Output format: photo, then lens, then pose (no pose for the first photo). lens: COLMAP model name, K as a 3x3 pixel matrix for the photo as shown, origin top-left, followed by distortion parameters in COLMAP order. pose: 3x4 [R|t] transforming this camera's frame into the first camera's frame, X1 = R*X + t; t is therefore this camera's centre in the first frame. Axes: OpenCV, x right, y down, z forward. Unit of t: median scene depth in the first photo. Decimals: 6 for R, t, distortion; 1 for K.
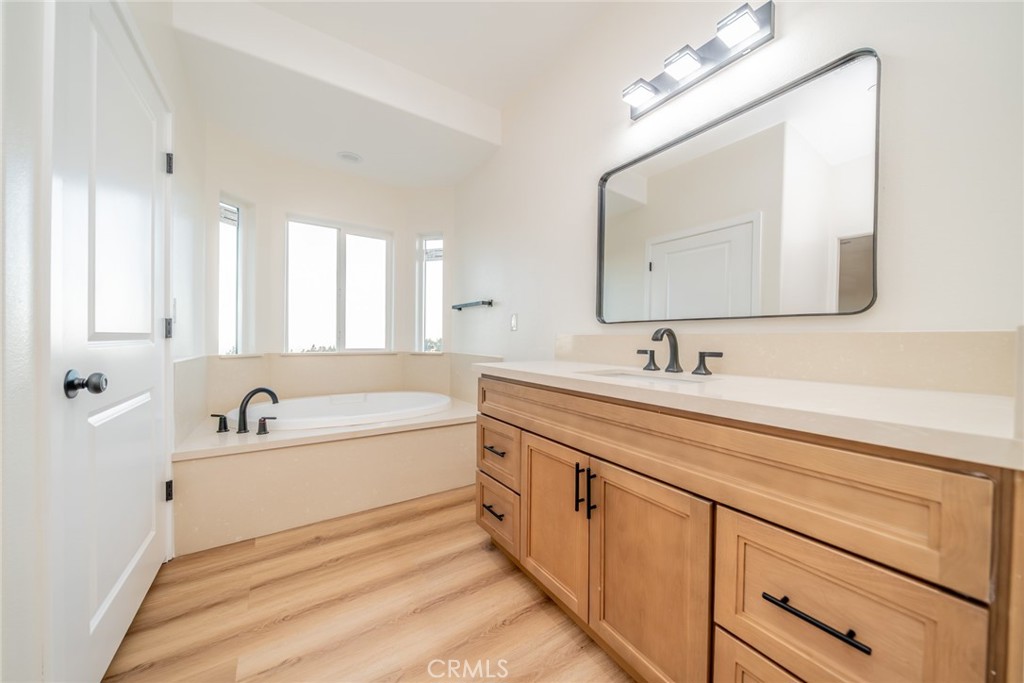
lens RADIAL K [[350.4, 0, 508.9], [0, 350.4, 344.6], [0, 0, 1]] dist [-0.006291, -0.000060]
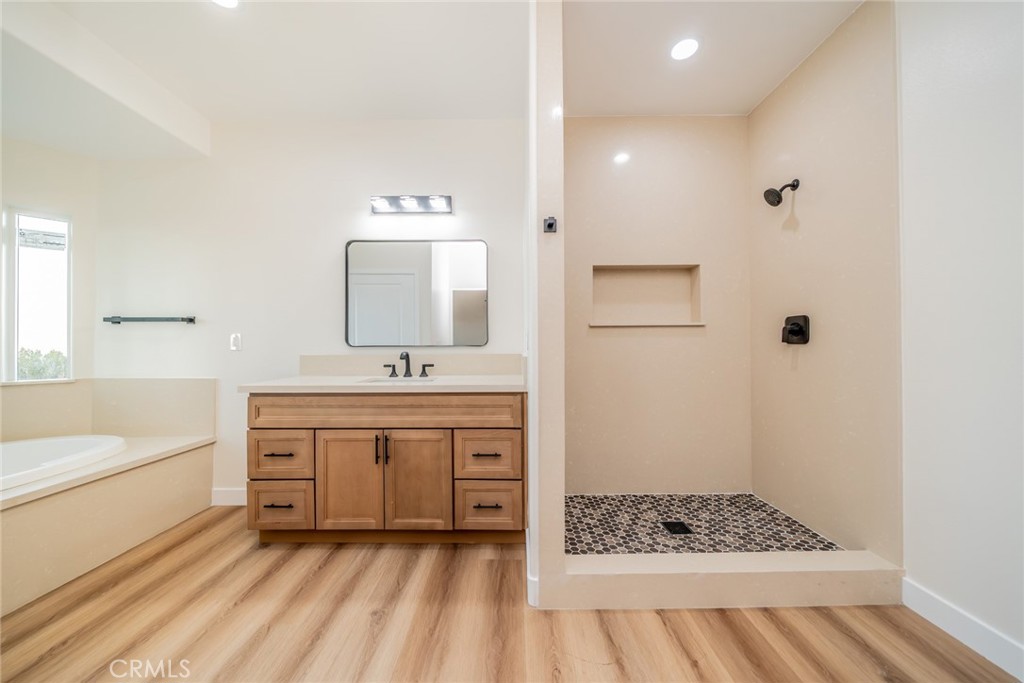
lens RADIAL K [[358.6, 0, 517.2], [0, 358.6, 341.1], [0, 0, 1]] dist [-0.004972, -0.000188]
pose [[0.542096, -0.002883, 0.840312, -0.692789], [0.022590, 0.999683, -0.011144, -0.062298], [-0.840013, 0.025024, 0.541989, -0.401737]]
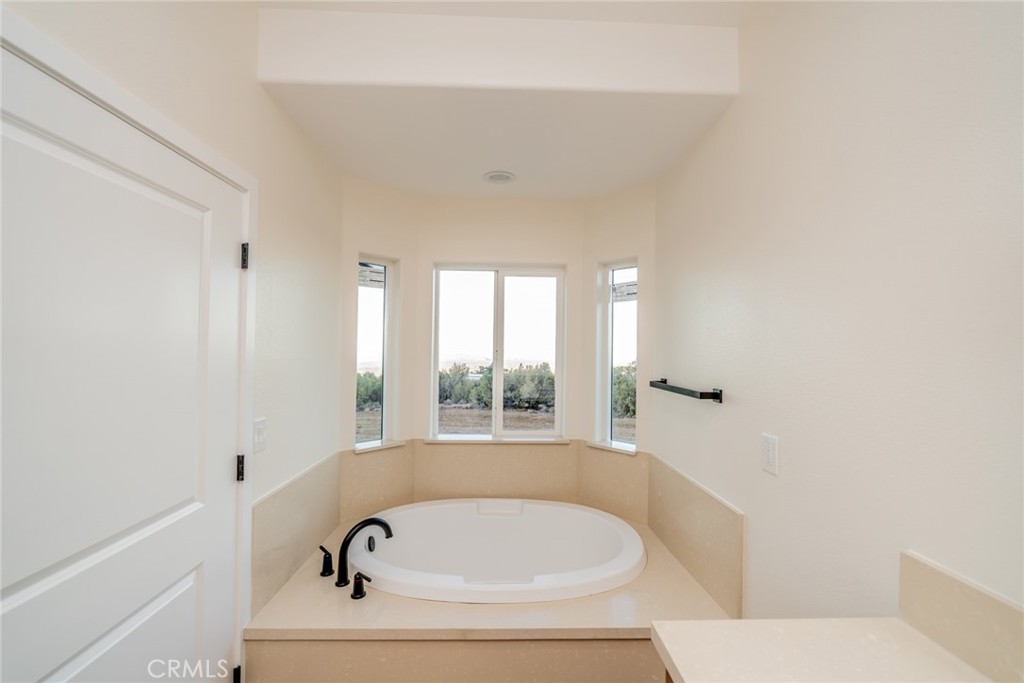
lens RADIAL K [[411.3, 0, 512.0], [0, 411.3, 341.5], [0, 0, 1]] dist [-0.001511, -0.000016]
pose [[0.851576, -0.008687, -0.524159, 0.015655], [-0.008155, 0.999522, -0.029814, -0.330156], [0.524168, 0.029664, 0.851098, 0.575980]]
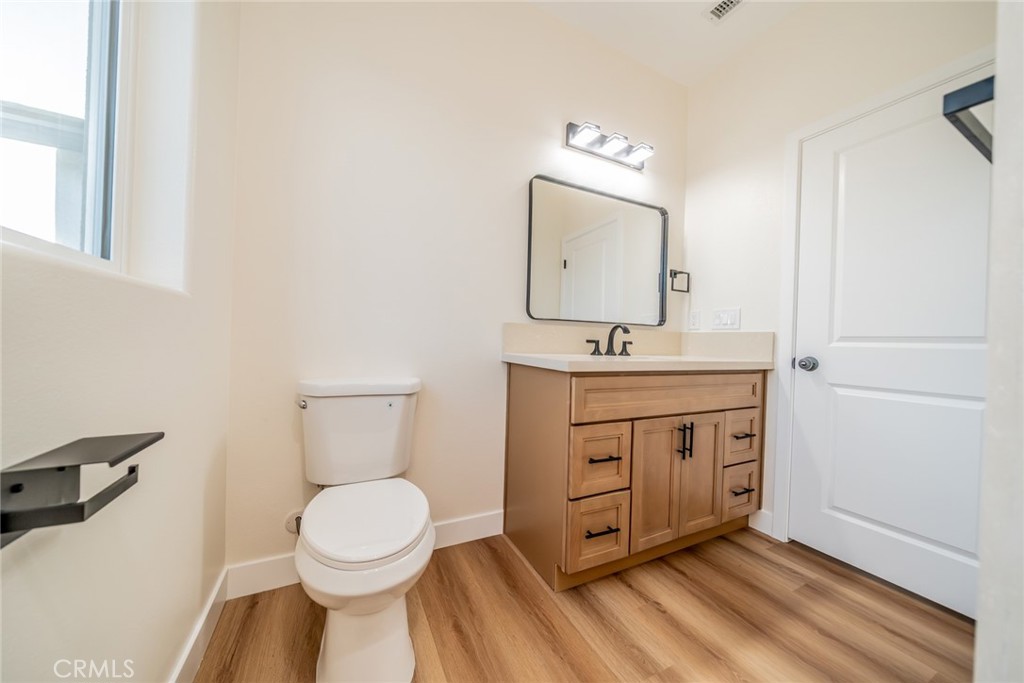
lens RADIAL K [[355.9, 0, 501.1], [0, 355.9, 341.8], [0, 0, 1]] dist [-0.005671, -0.000229]
pose [[0.111955, -0.006983, 0.993689, -0.987438], [-0.012208, 0.999890, 0.008402, 0.016071], [-0.993638, -0.013071, 0.111858, 1.226941]]
